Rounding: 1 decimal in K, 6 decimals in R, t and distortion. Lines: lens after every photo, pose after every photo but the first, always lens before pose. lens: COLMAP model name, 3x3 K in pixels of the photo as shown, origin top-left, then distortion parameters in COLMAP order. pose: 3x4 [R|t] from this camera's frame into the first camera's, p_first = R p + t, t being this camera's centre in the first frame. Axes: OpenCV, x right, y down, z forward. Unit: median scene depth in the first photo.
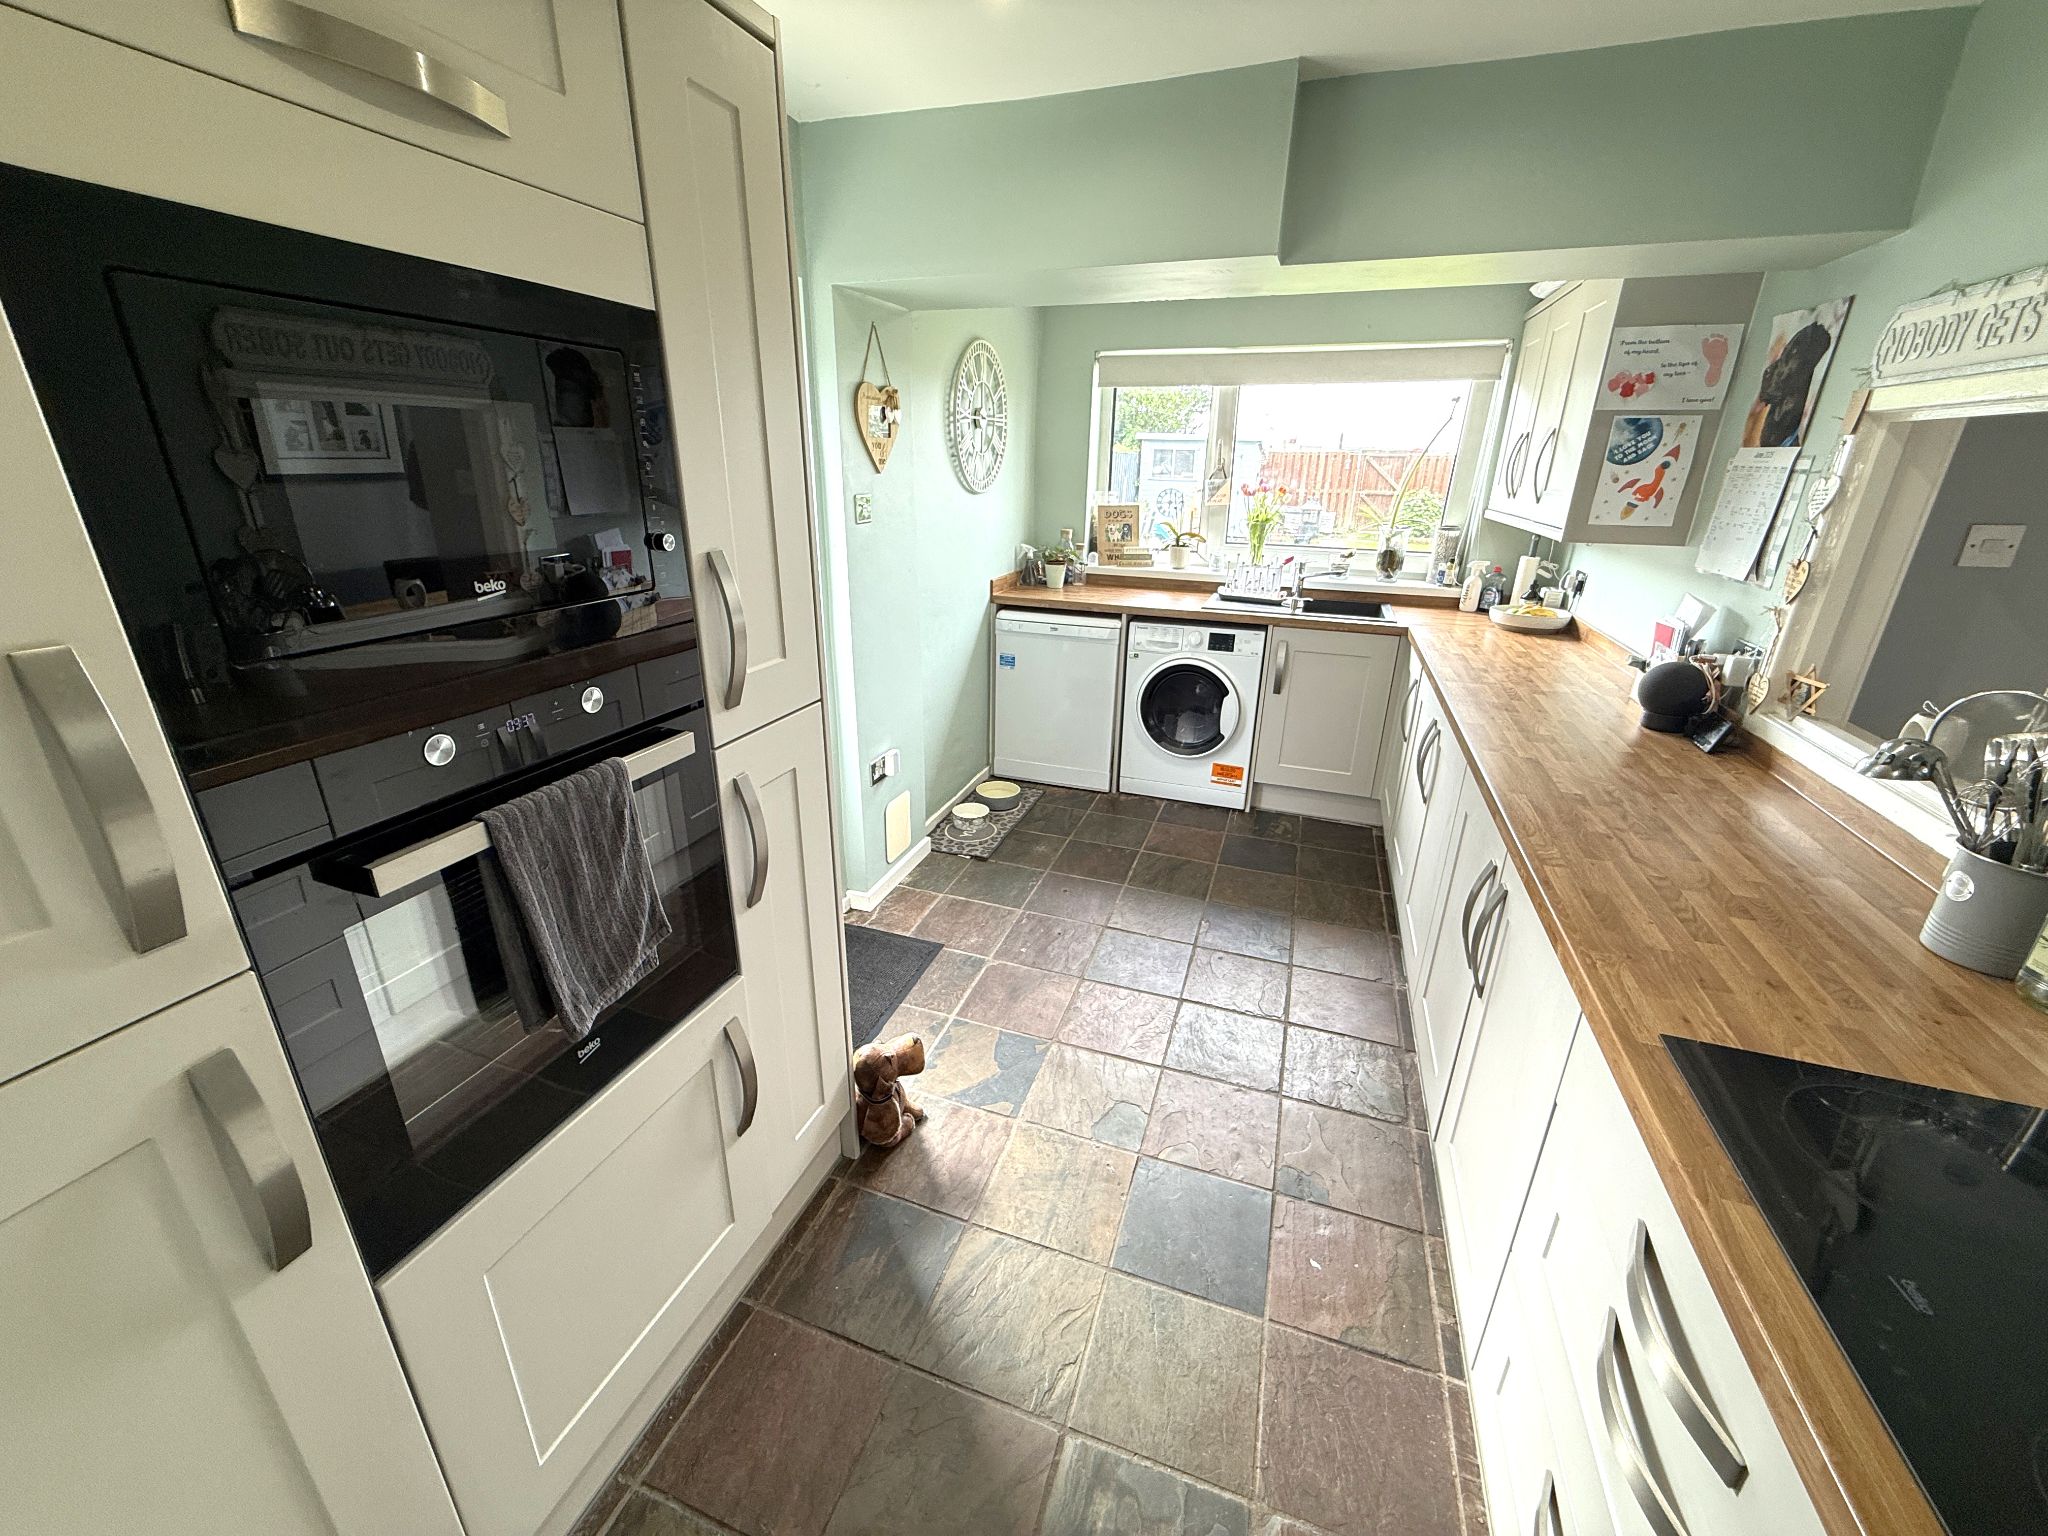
lens RADIAL K [[818.5, 0, 1013.4], [0, 818.5, 771.1], [0, 0, 1]] dist [0.000834, 0.000607]
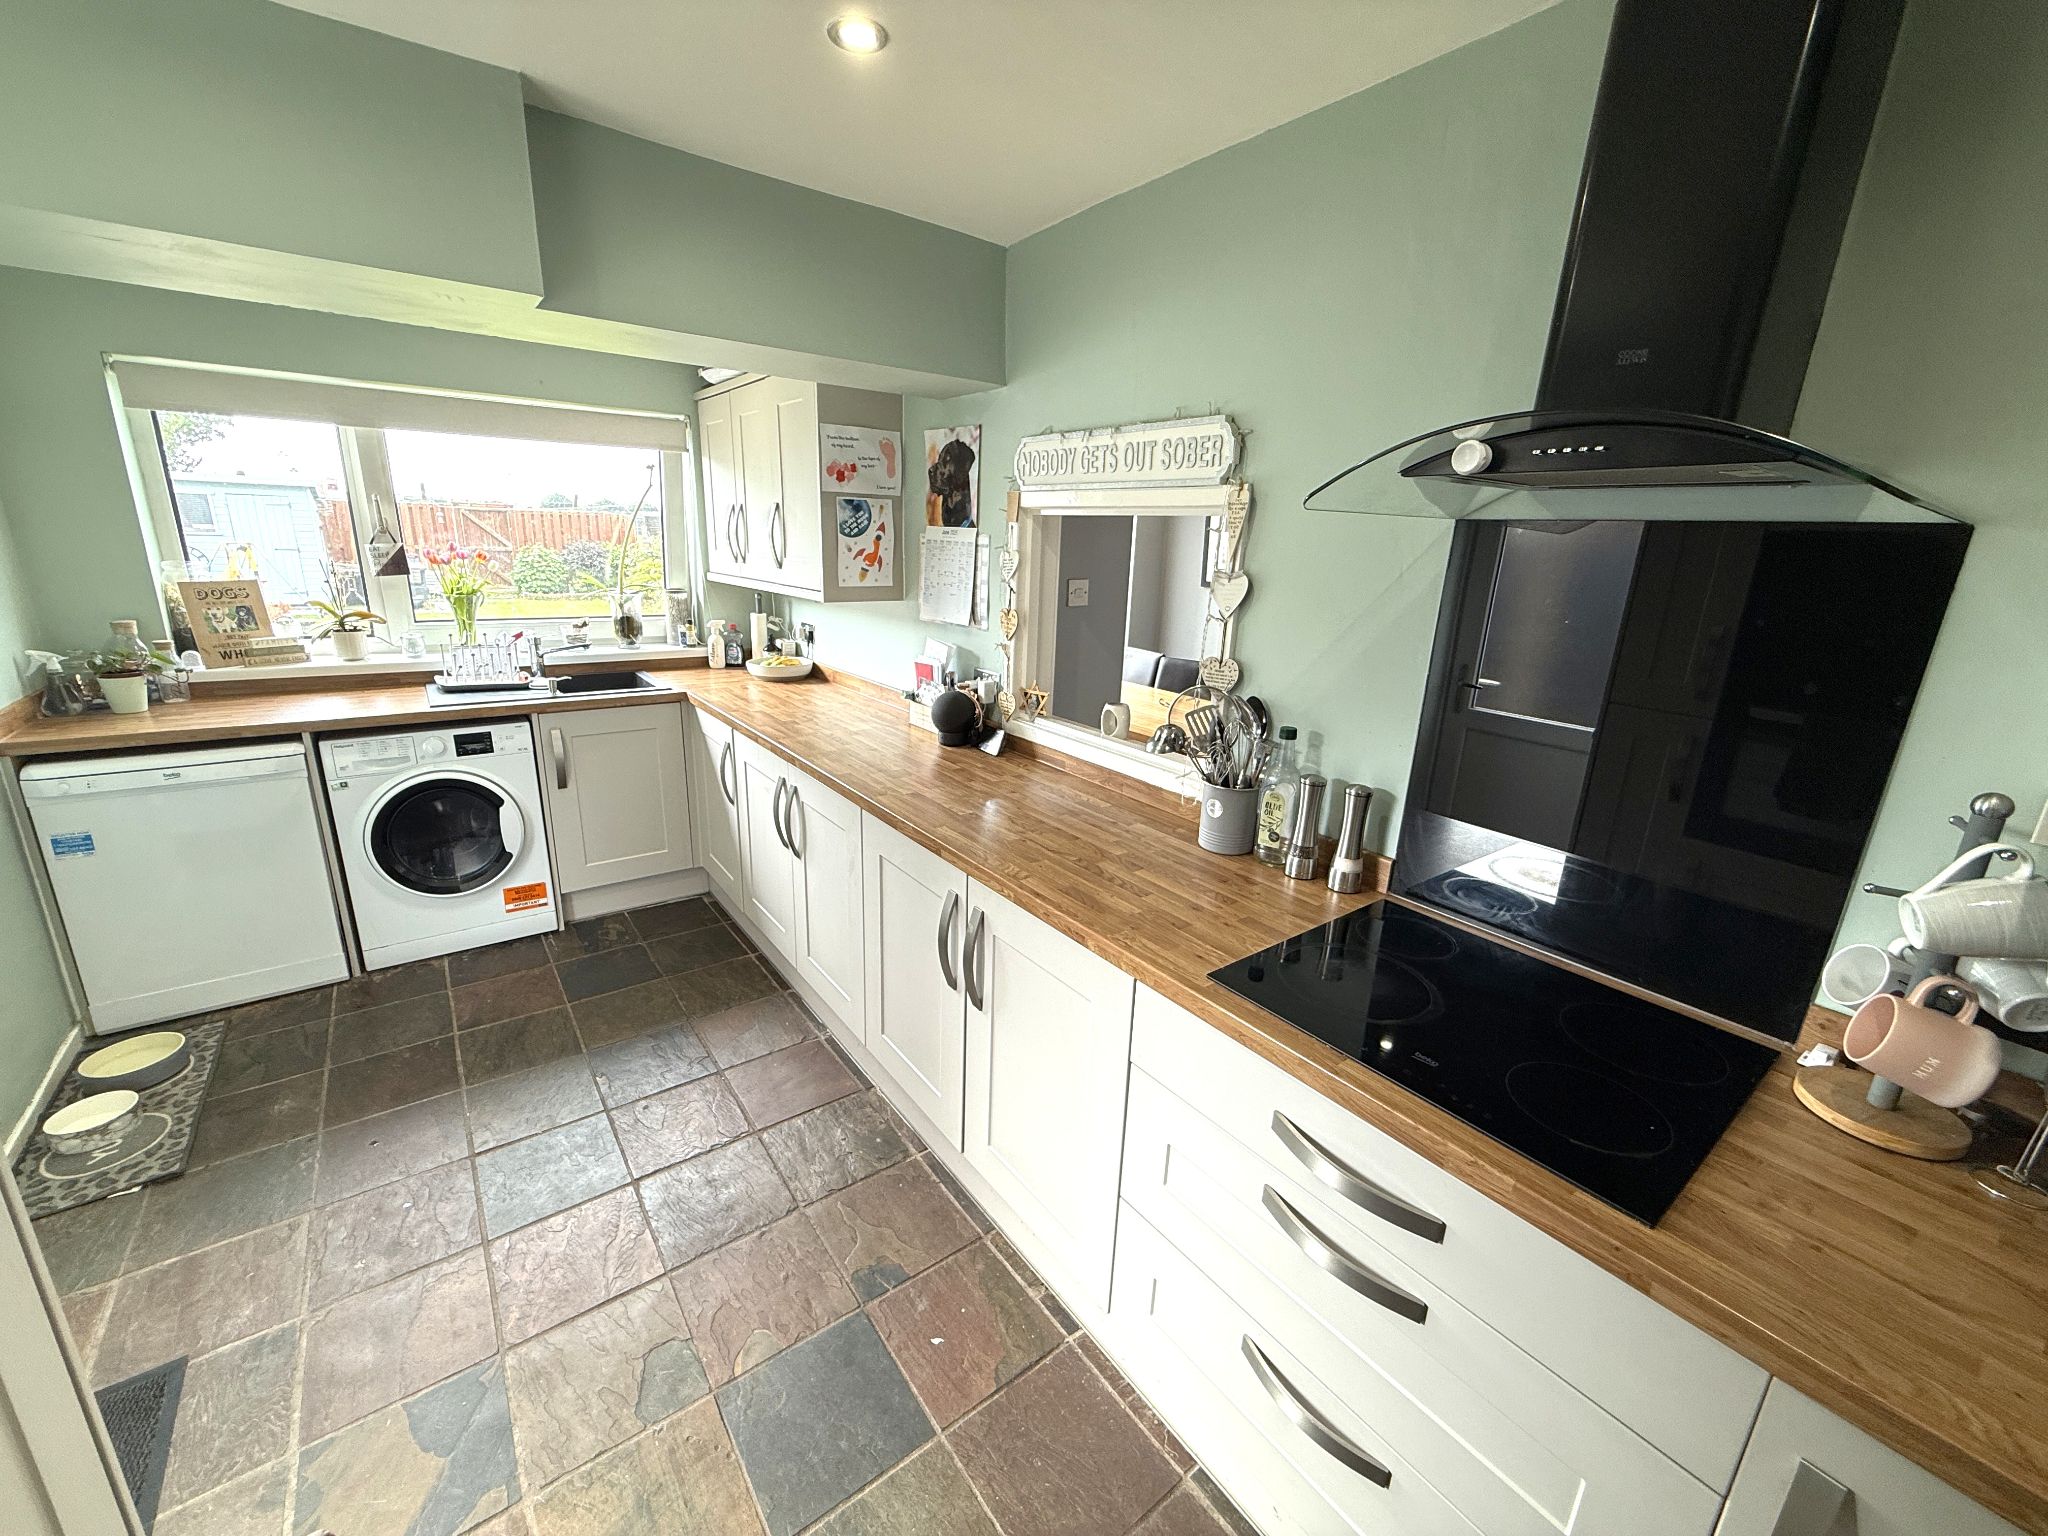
lens RADIAL K [[818.5, 0, 1018.1], [0, 818.5, 770.2], [0, 0, 1]] dist [0.000834, 0.000607]
pose [[0.552633, -0.226035, 0.802188, -0.136451], [0.273583, 0.958383, 0.081574, -0.069720], [-0.787242, 0.174385, 0.591473, 0.143214]]
